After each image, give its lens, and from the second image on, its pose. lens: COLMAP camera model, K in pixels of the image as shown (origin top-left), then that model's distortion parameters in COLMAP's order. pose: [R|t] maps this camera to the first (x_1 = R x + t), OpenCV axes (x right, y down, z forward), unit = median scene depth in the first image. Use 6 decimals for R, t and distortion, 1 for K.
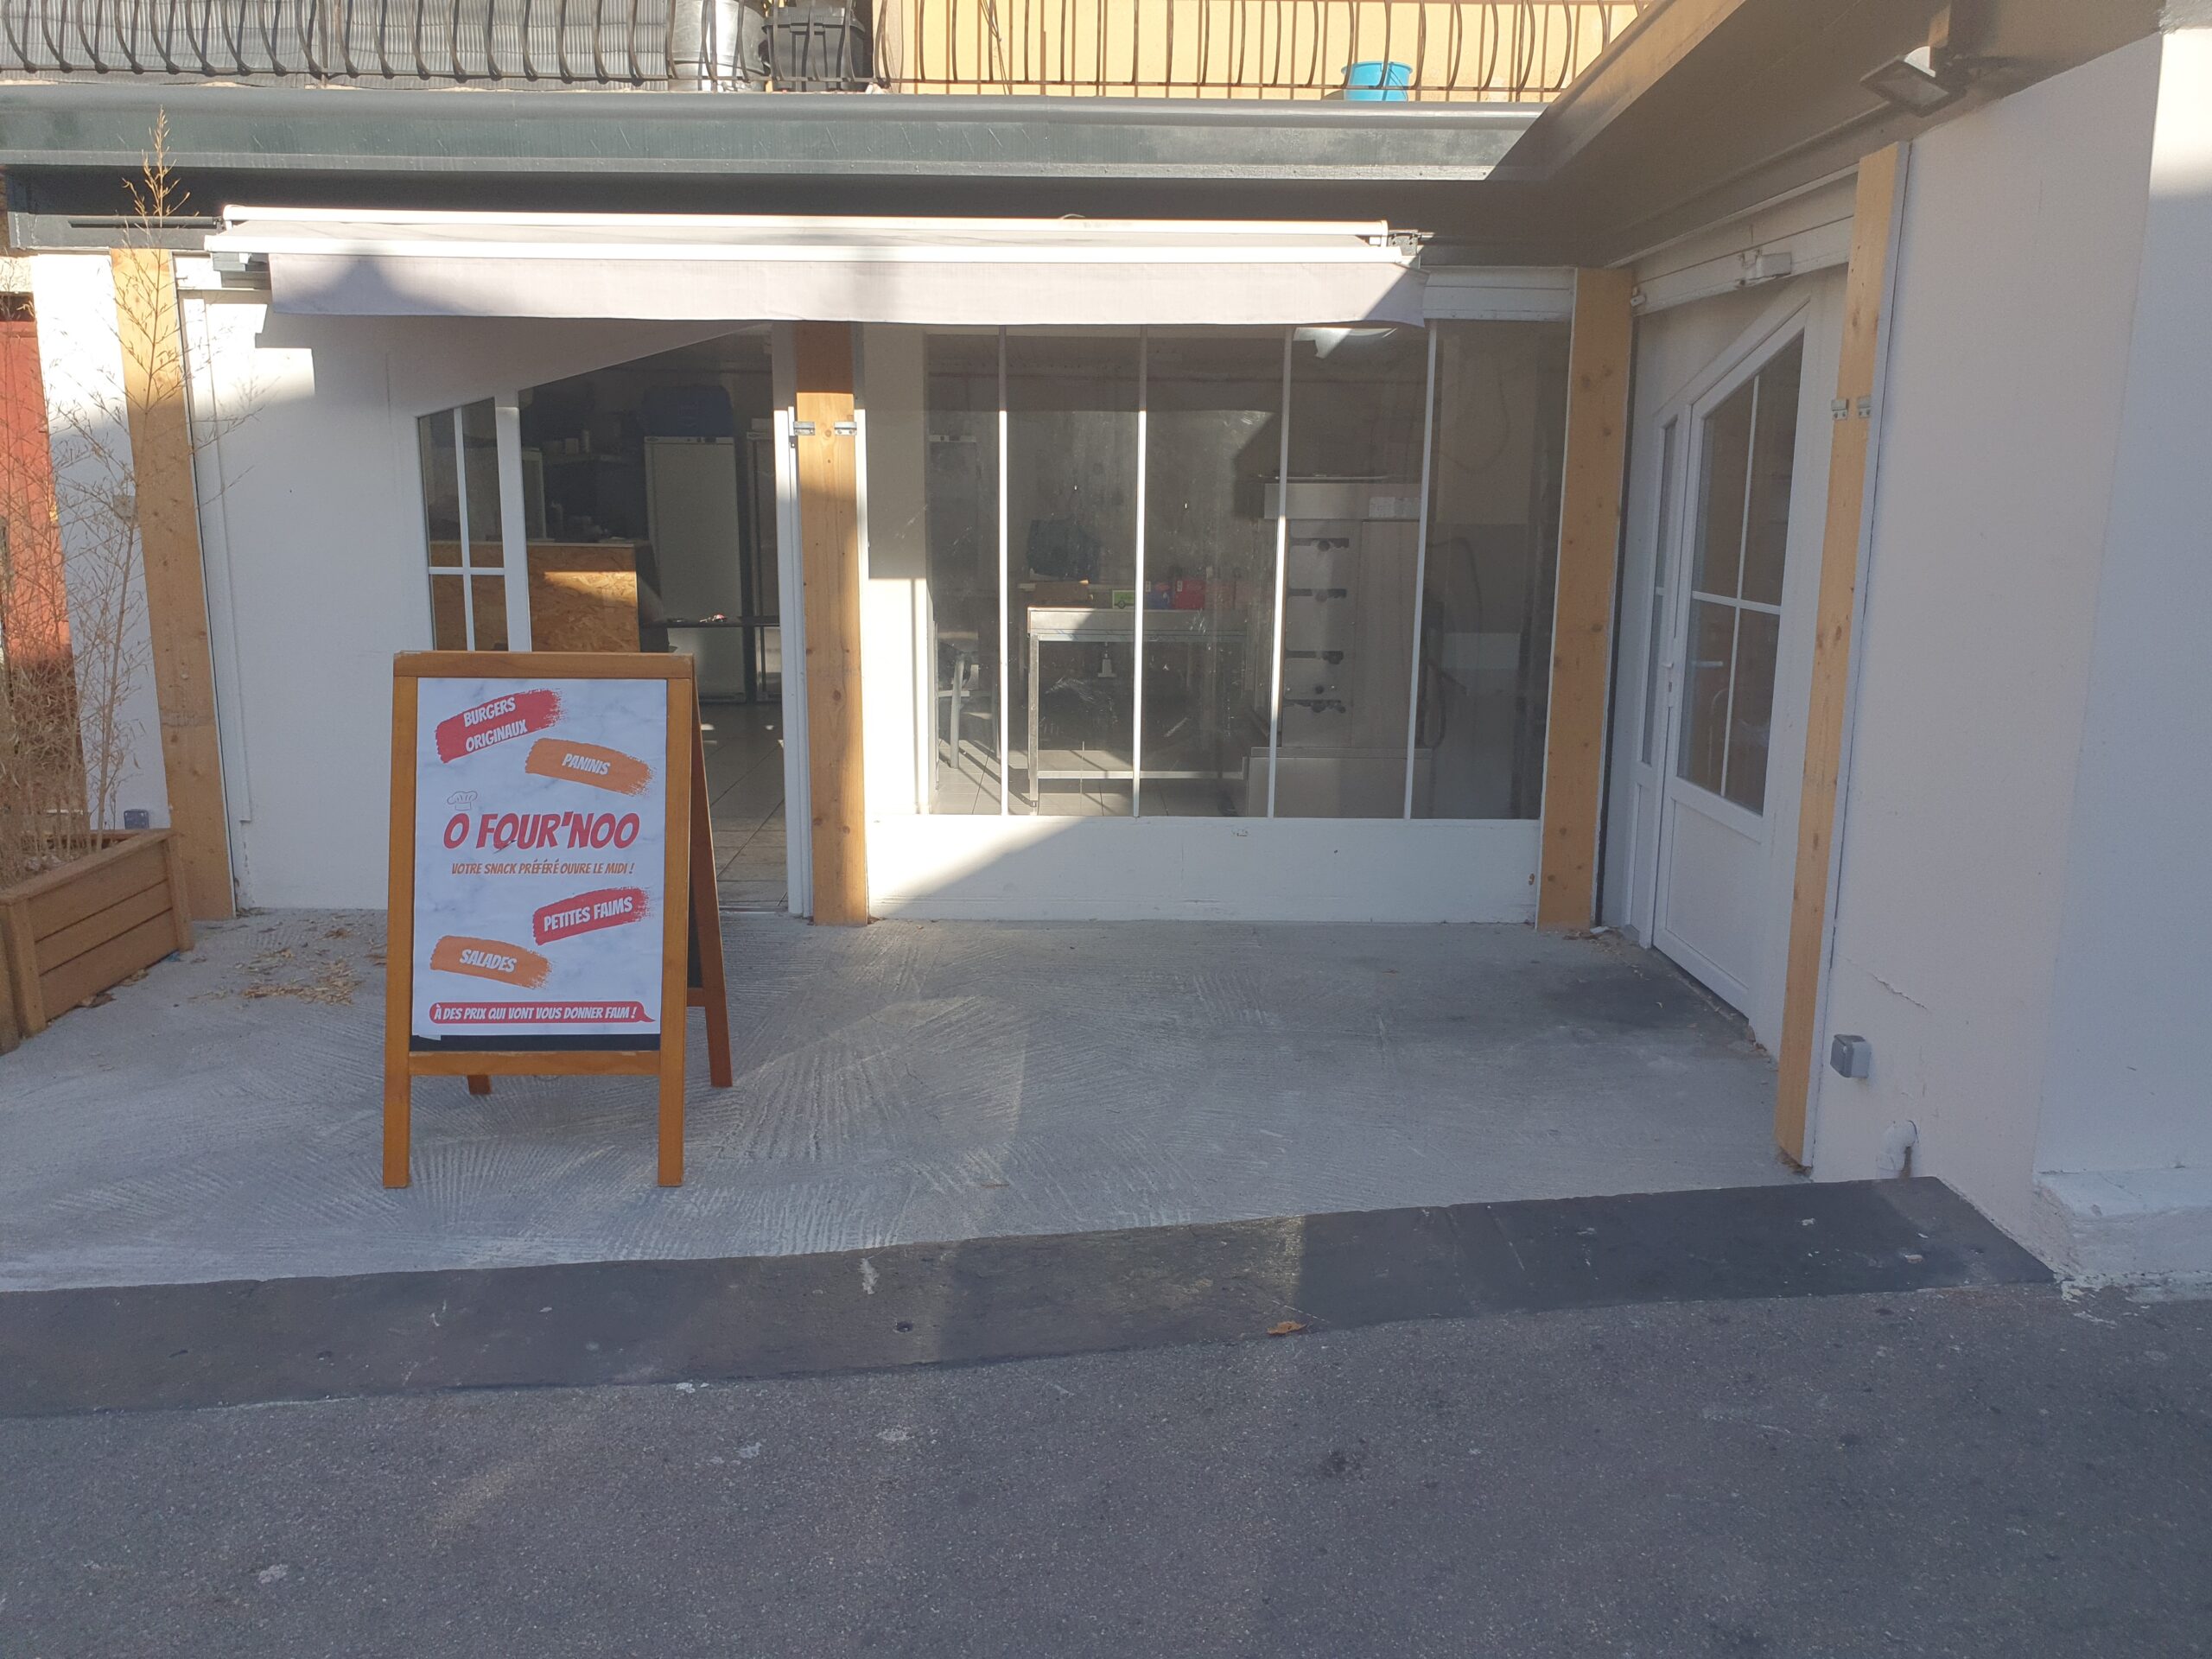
lens RADIAL K [[1717.0, 0, 1106.0], [0, 1717.0, 829.5], [0, 0, 1]] dist [0.009305, 0.021210]
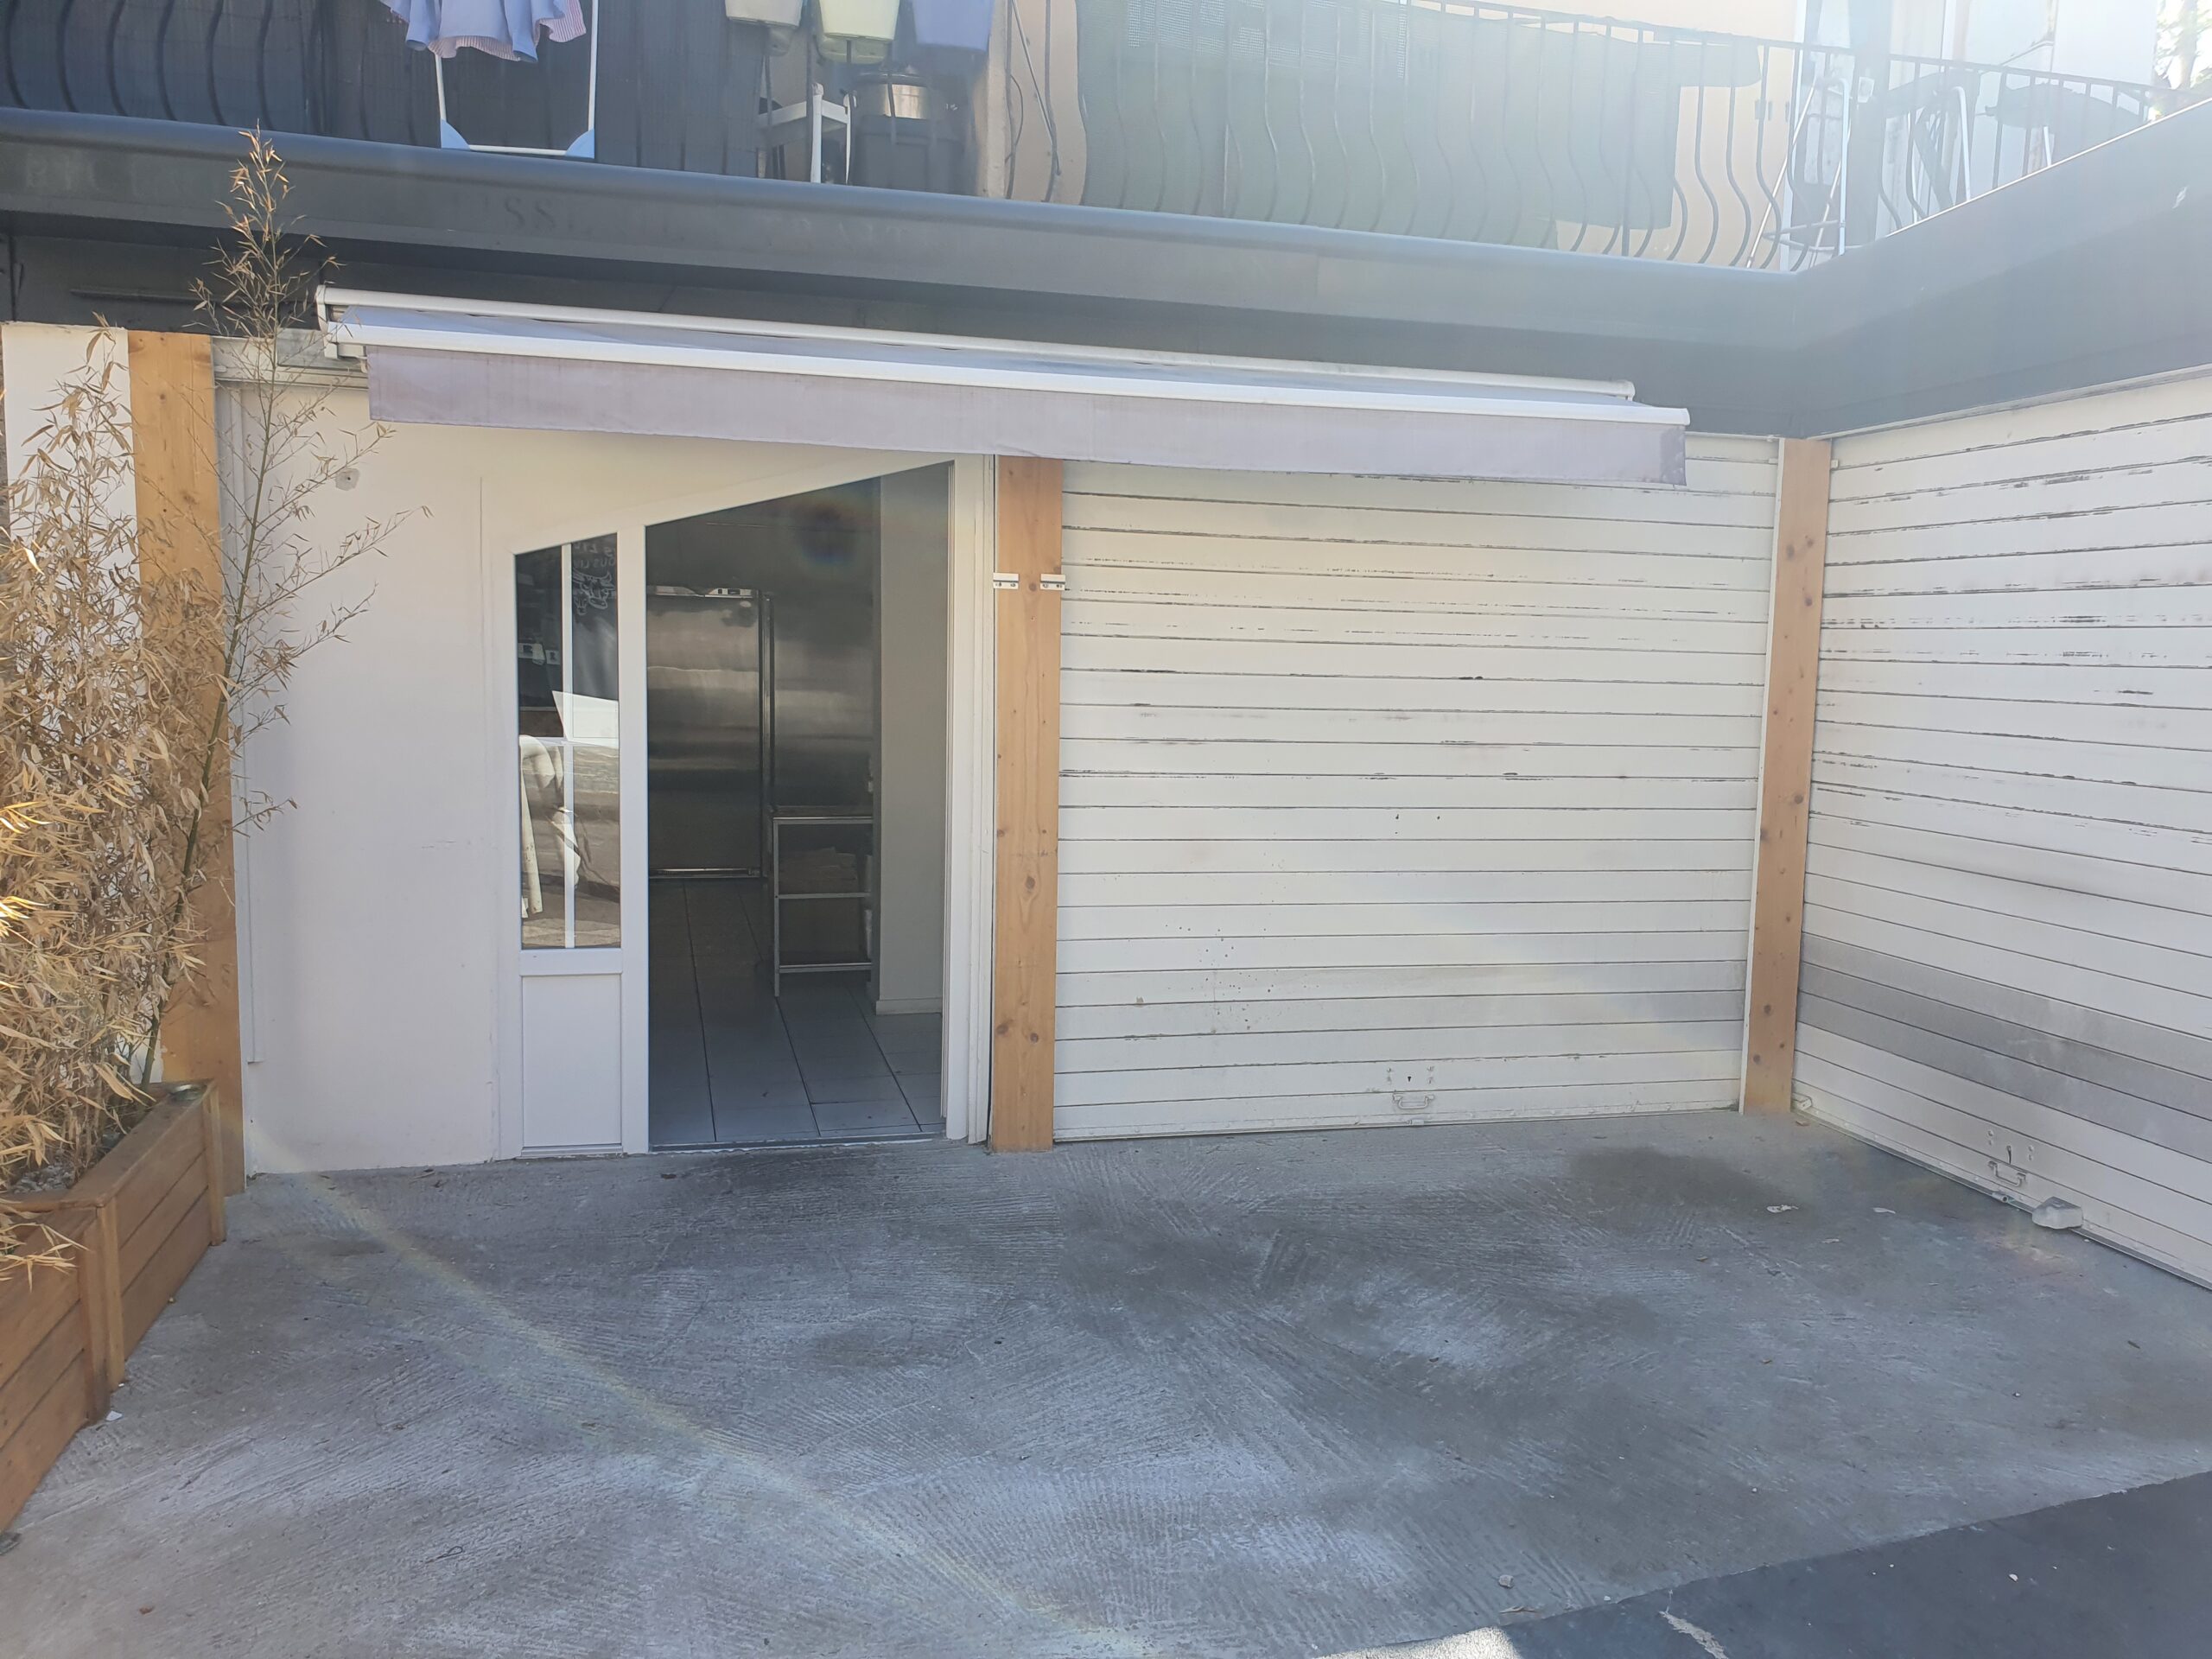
lens RADIAL K [[1723.4, 0, 1133.8], [0, 1723.4, 827.4], [0, 0, 1]] dist [0.001061, 0.038085]
pose [[0.966531, -0.012299, 0.256255, -0.358432], [0.036987, 0.995095, -0.091745, -0.027266], [-0.253870, 0.098153, 0.962245, 0.166833]]
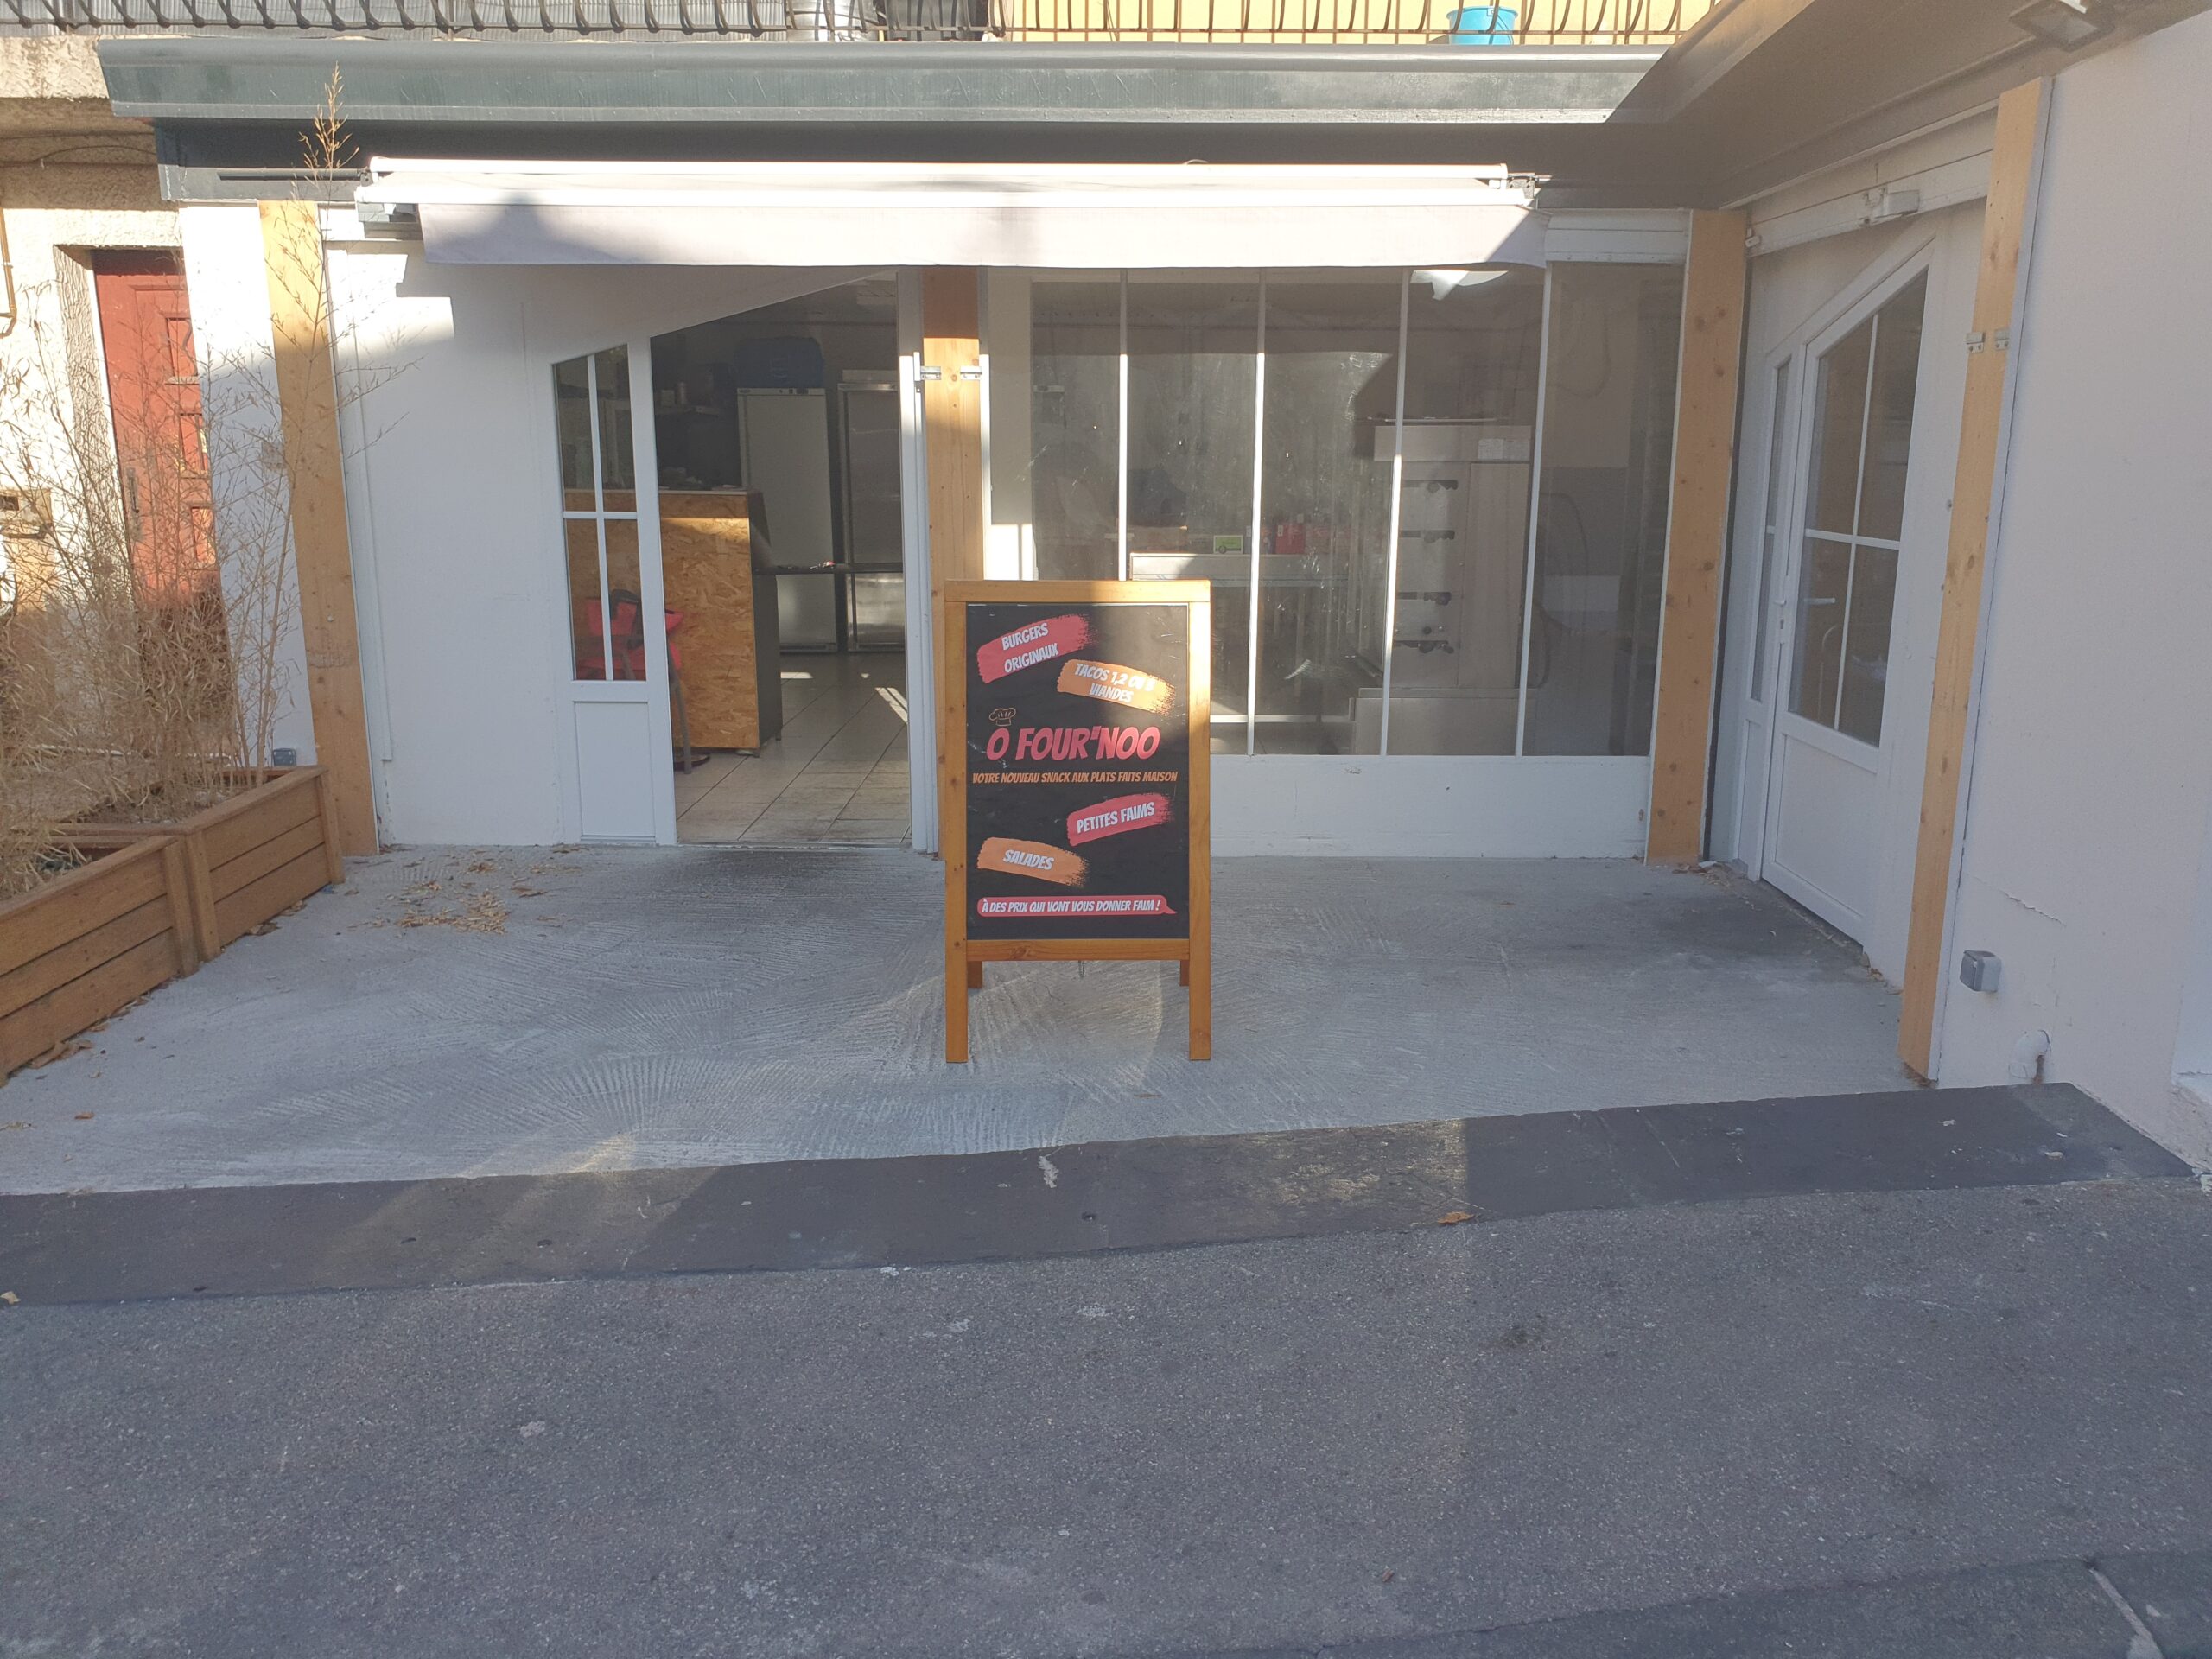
lens RADIAL K [[1723.4, 0, 1133.8], [0, 1723.4, 827.4], [0, 0, 1]] dist [0.001061, 0.038085]
pose [[0.999911, -0.001302, -0.013247, -0.044849], [0.001589, 0.999764, 0.021668, 0.015725], [0.013215, -0.021687, 0.999677, -0.030946]]
